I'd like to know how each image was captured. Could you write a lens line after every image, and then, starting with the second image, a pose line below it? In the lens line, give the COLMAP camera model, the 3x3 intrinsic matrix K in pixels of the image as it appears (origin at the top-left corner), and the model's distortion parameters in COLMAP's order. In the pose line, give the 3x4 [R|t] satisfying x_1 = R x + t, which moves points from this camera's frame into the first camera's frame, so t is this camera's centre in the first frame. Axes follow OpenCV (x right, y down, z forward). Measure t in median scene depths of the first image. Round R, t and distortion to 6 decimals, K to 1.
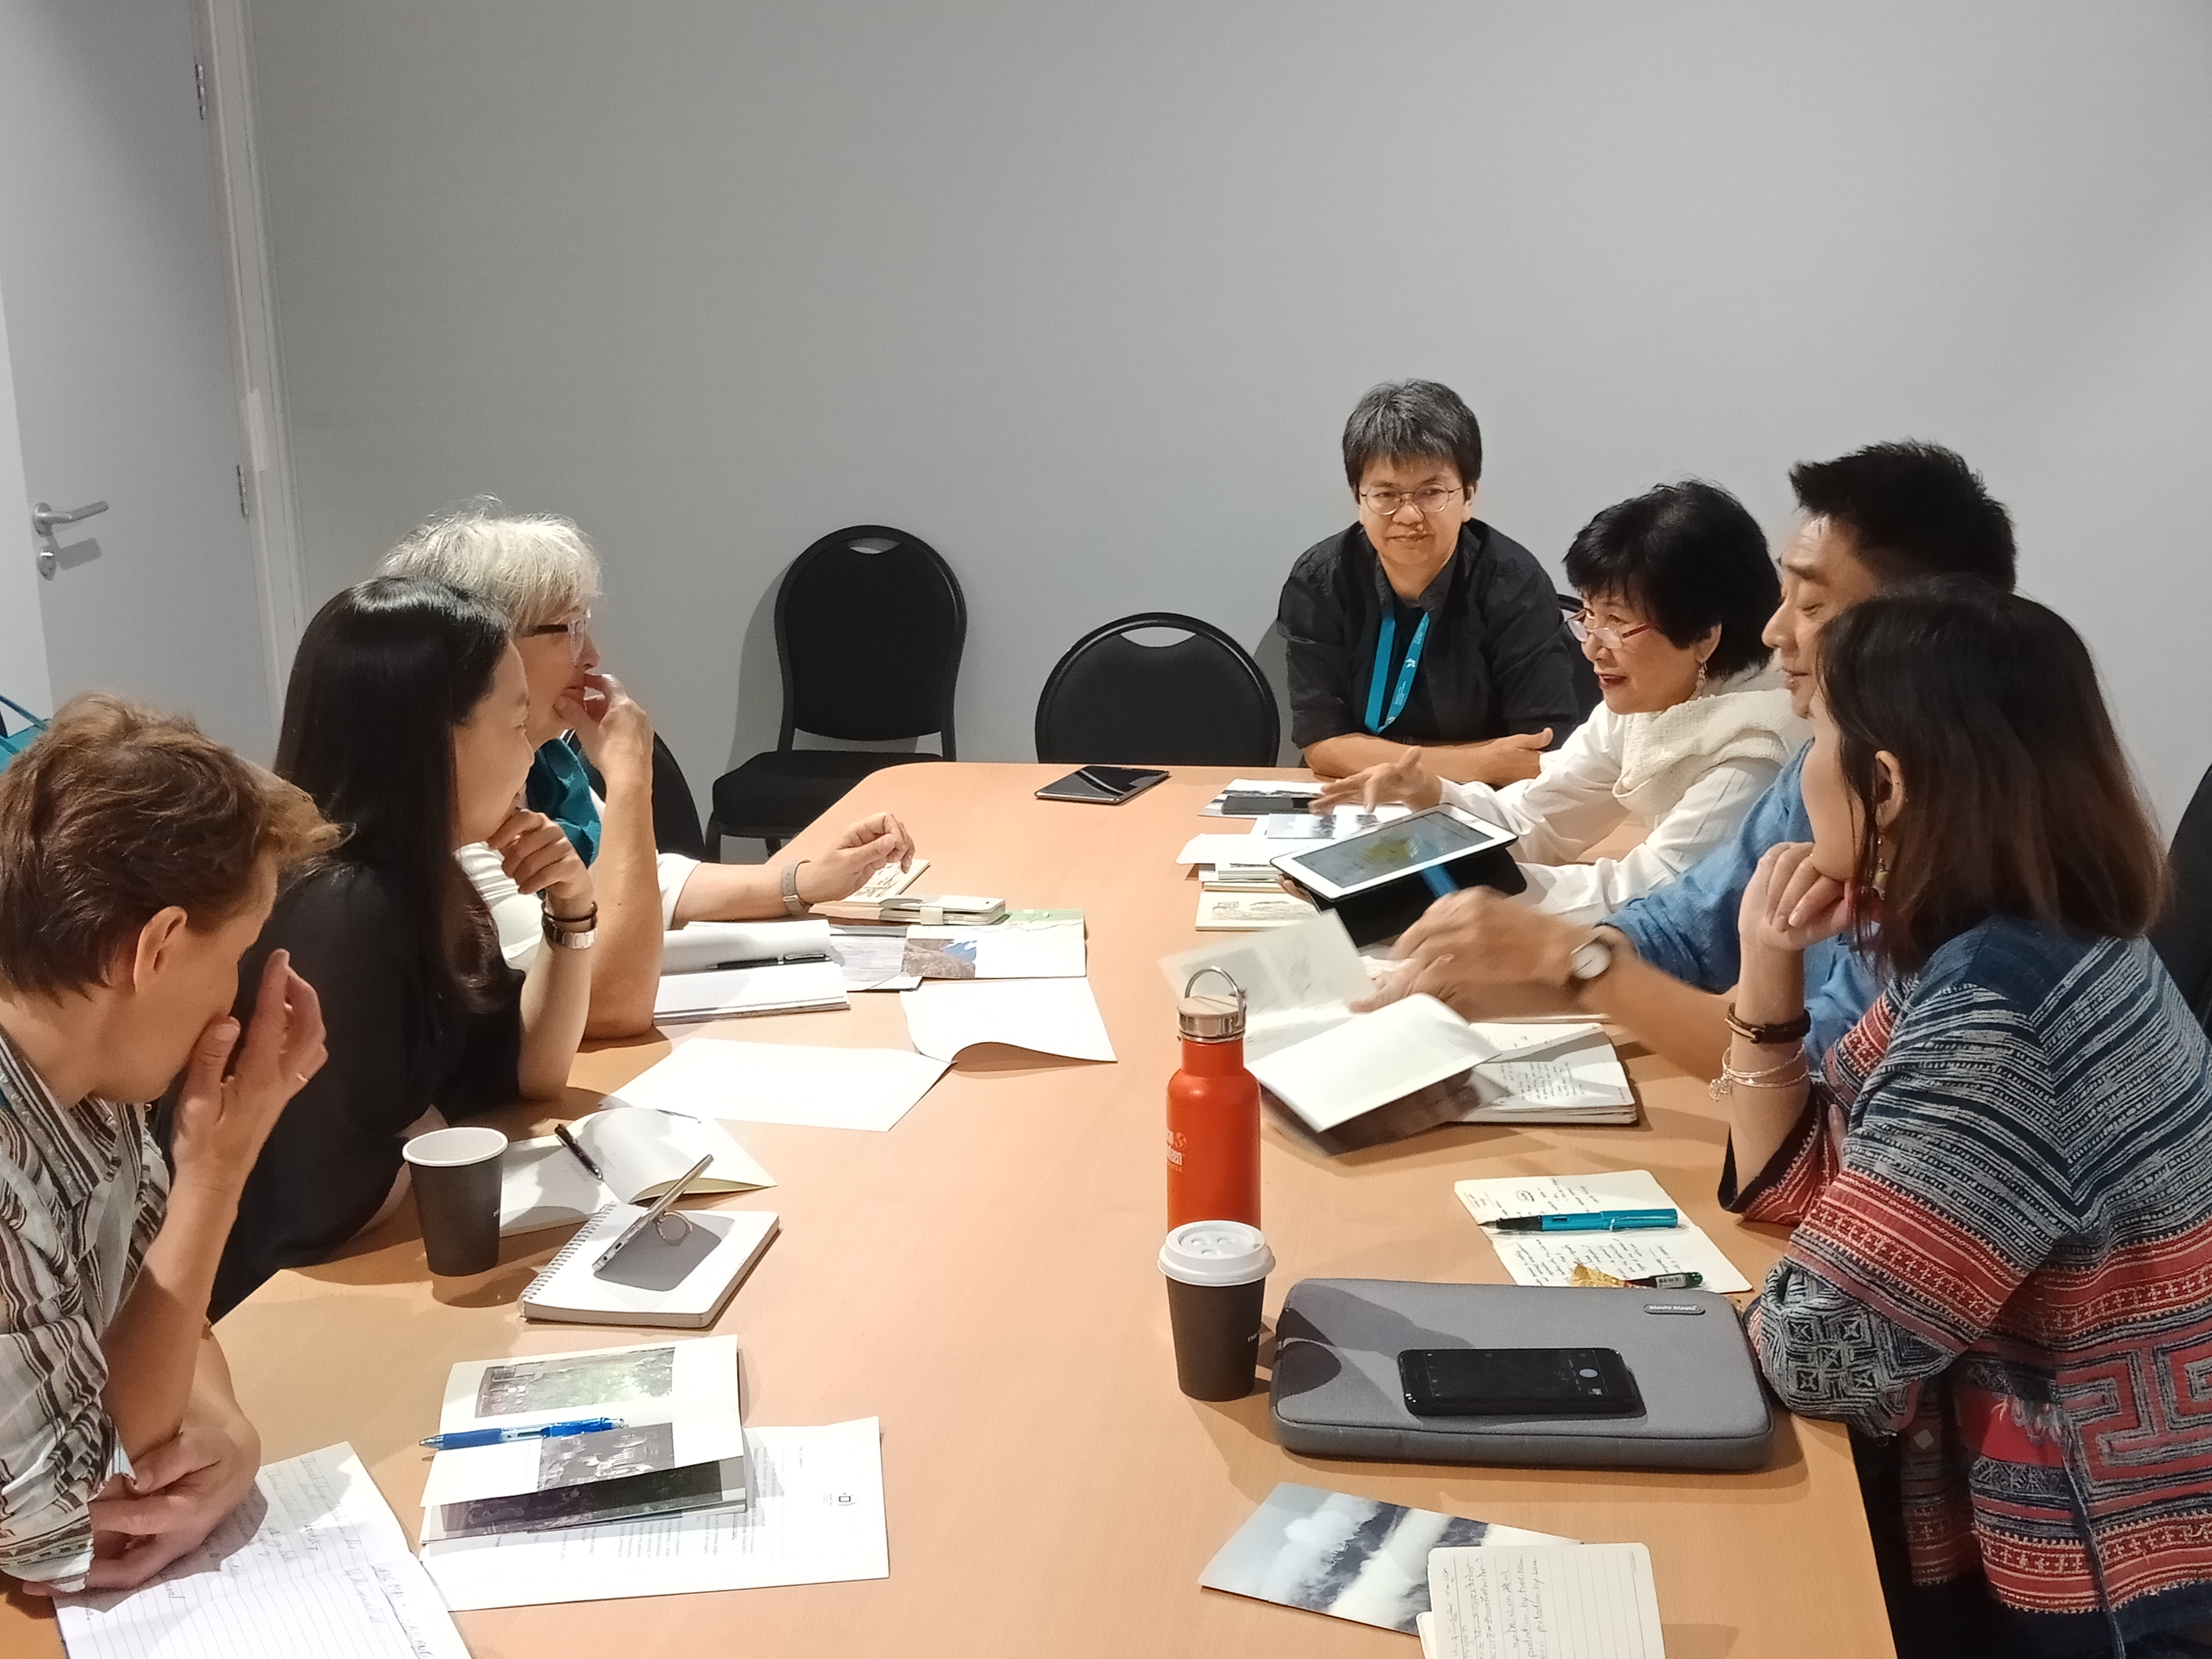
lens RADIAL K [[2615.0, 0, 1116.4], [0, 2615.0, 865.8], [0, 0, 1]] dist [0.169518, -0.527658]
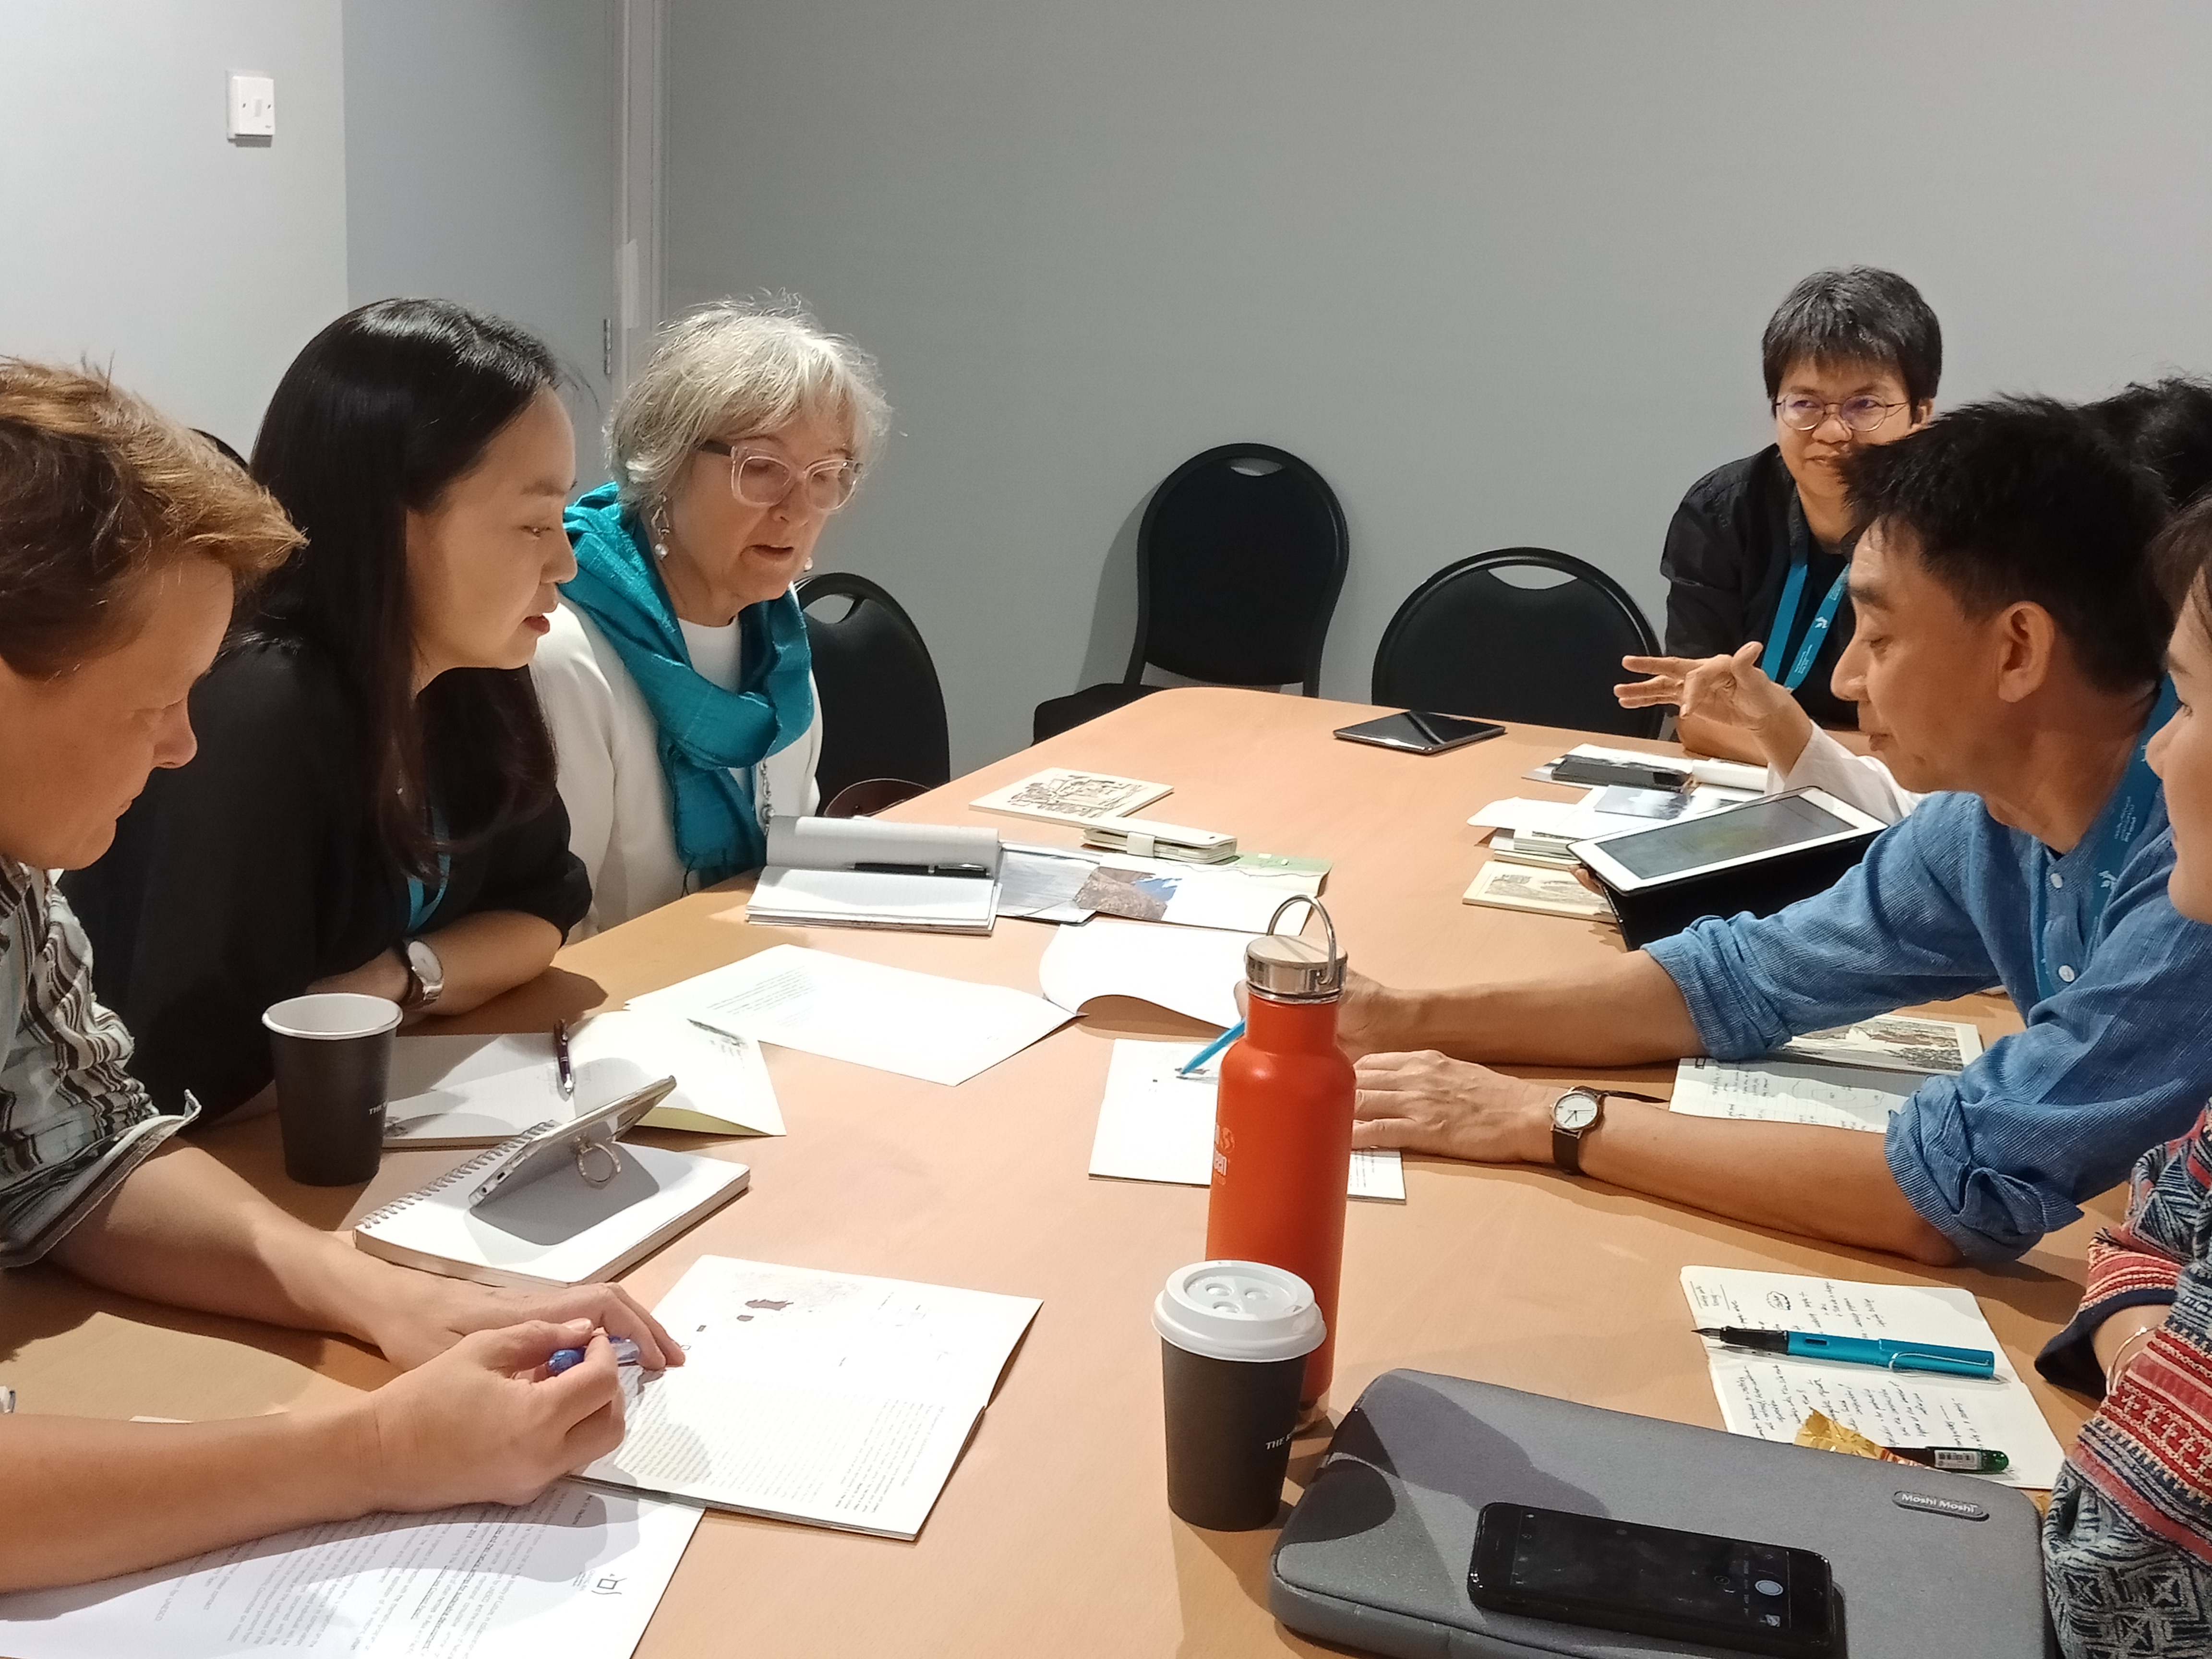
lens RADIAL K [[2626.2, 0, 1106.0], [0, 2626.2, 829.5], [0, 0, 1]] dist [0.196520, -0.705294]
pose [[0.974673, 0.121214, -0.187938, 0.092203], [-0.124426, 0.992214, -0.005345, 0.025871], [0.185827, 0.028594, 0.982166, 0.253681]]
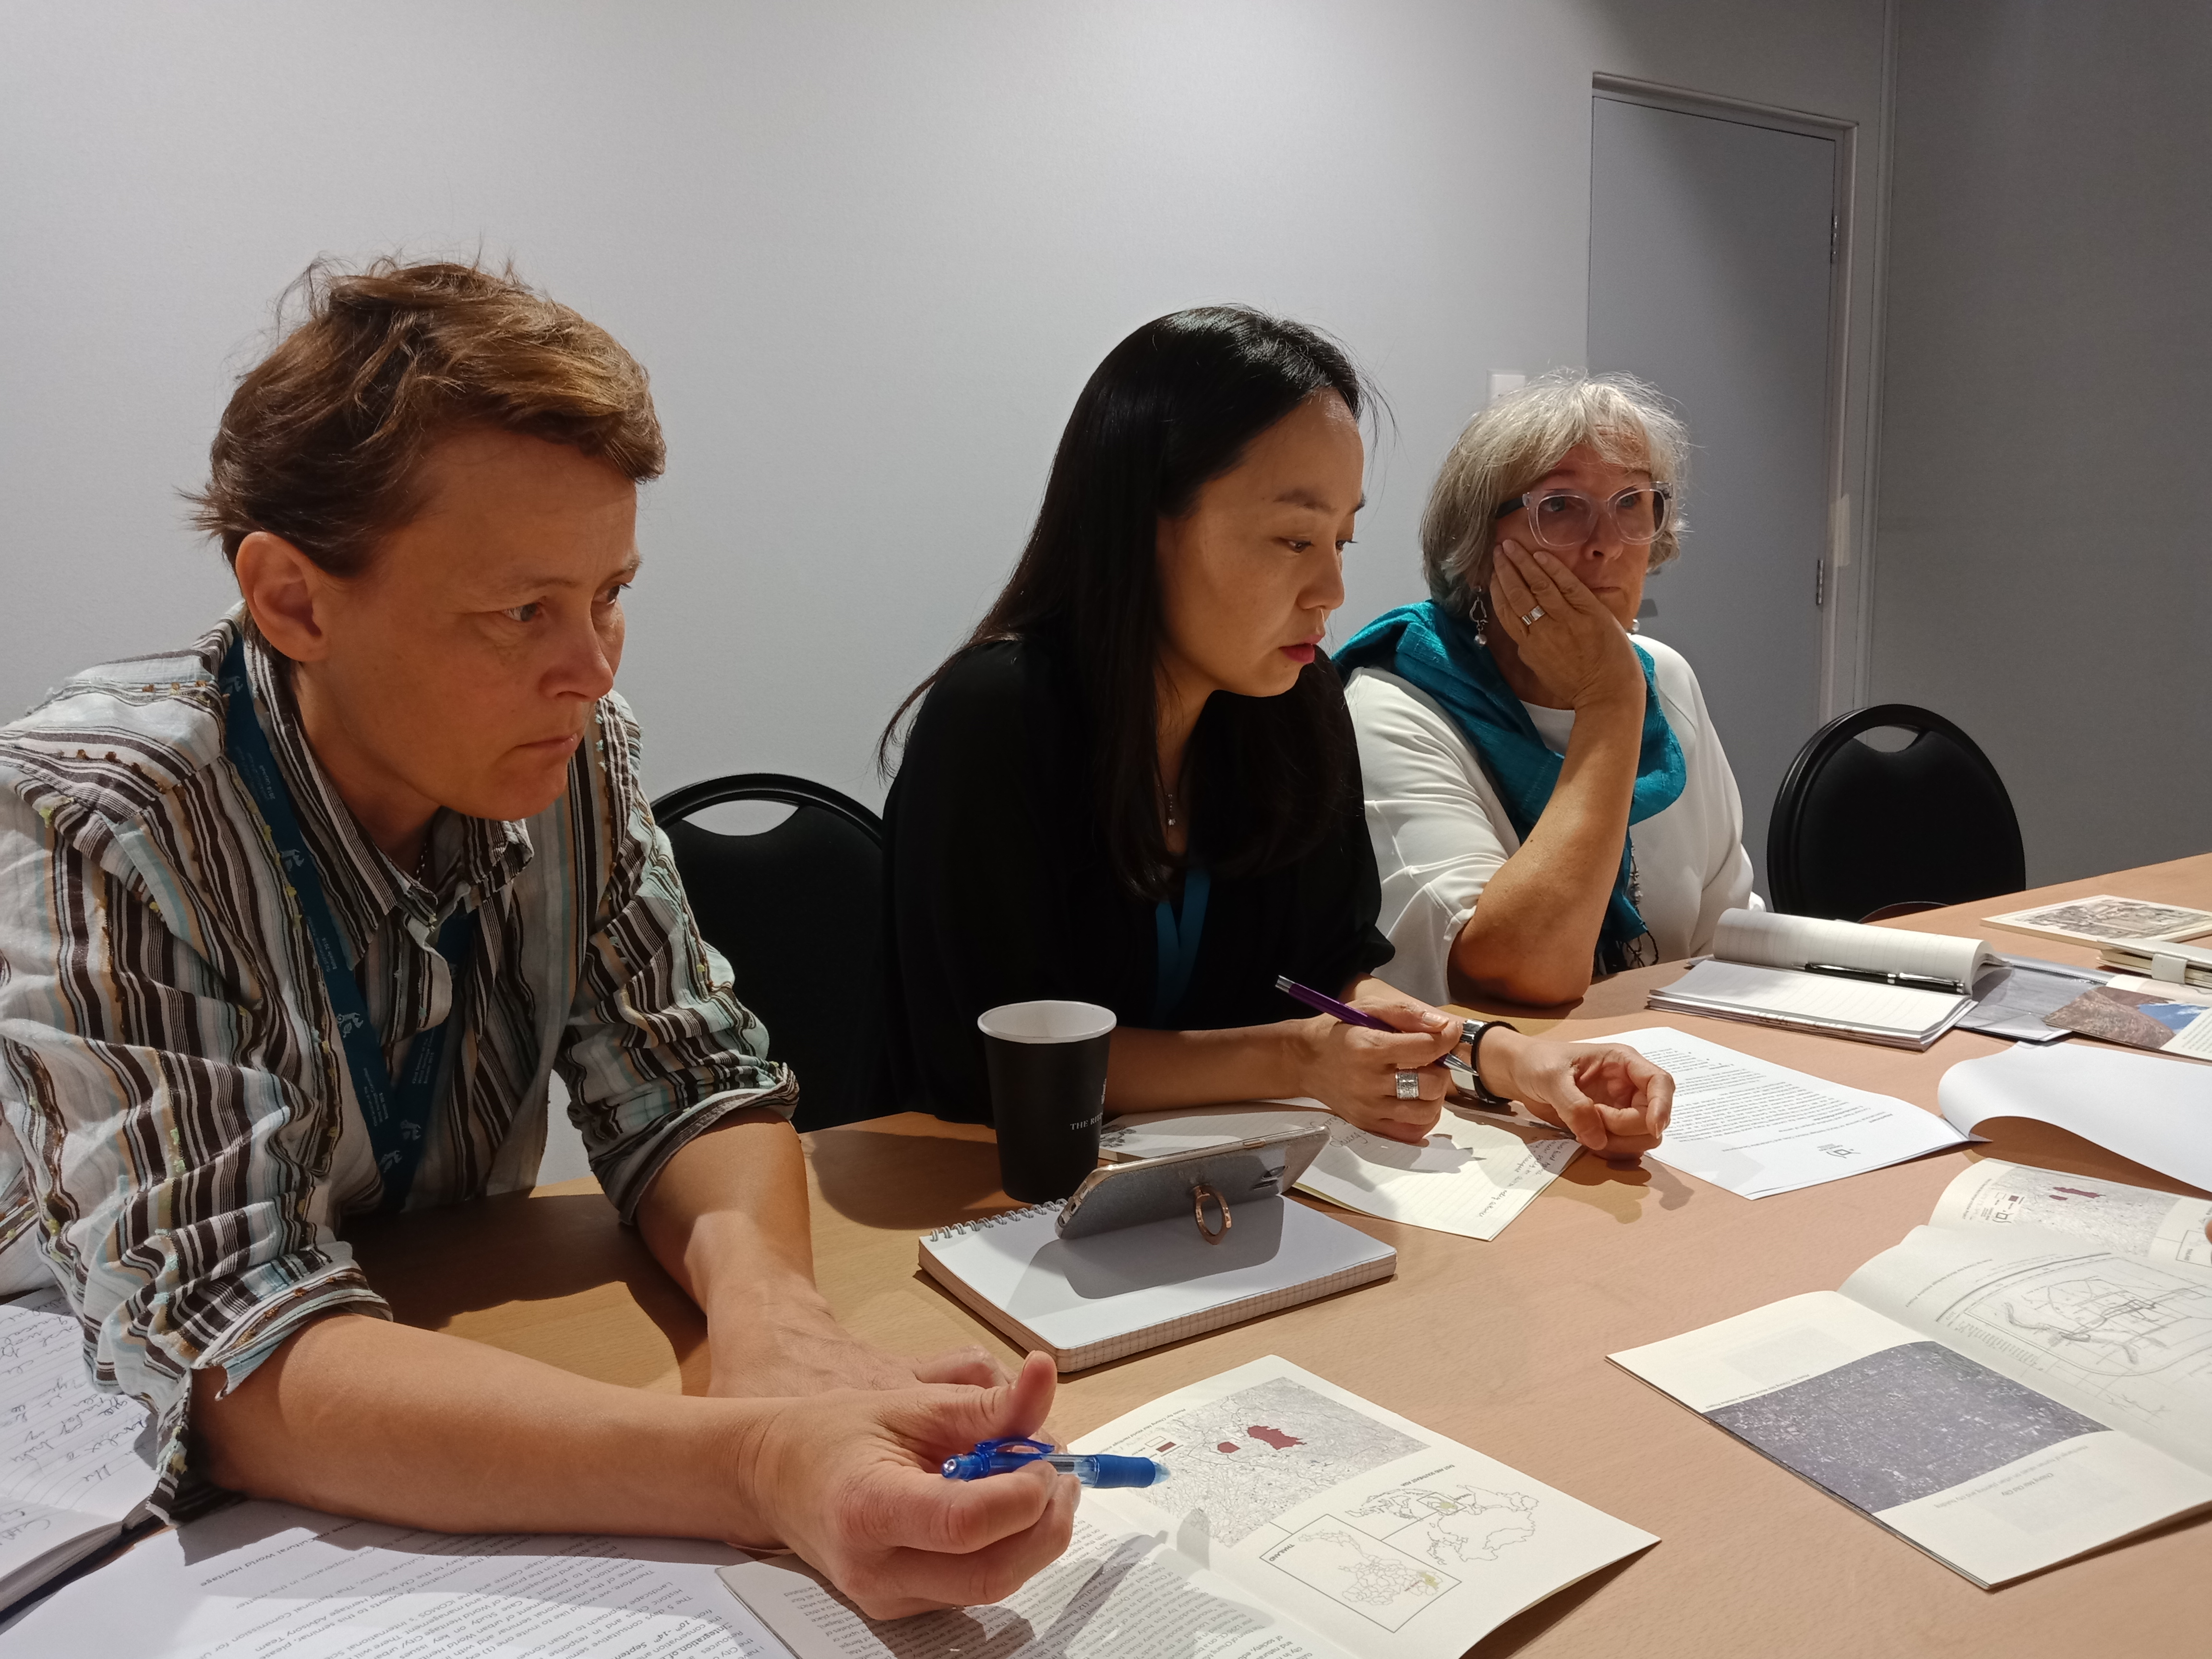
lens RADIAL K [[1740.8, 0, 1103.6], [0, 1740.8, 854.4], [0, 0, 1]] dist [0.051178, -0.124215]
pose [[0.658099, 0.132747, -0.741137, 0.109095], [-0.178780, 0.983734, 0.017451, 0.040982], [0.731399, 0.121016, 0.671127, 0.605688]]
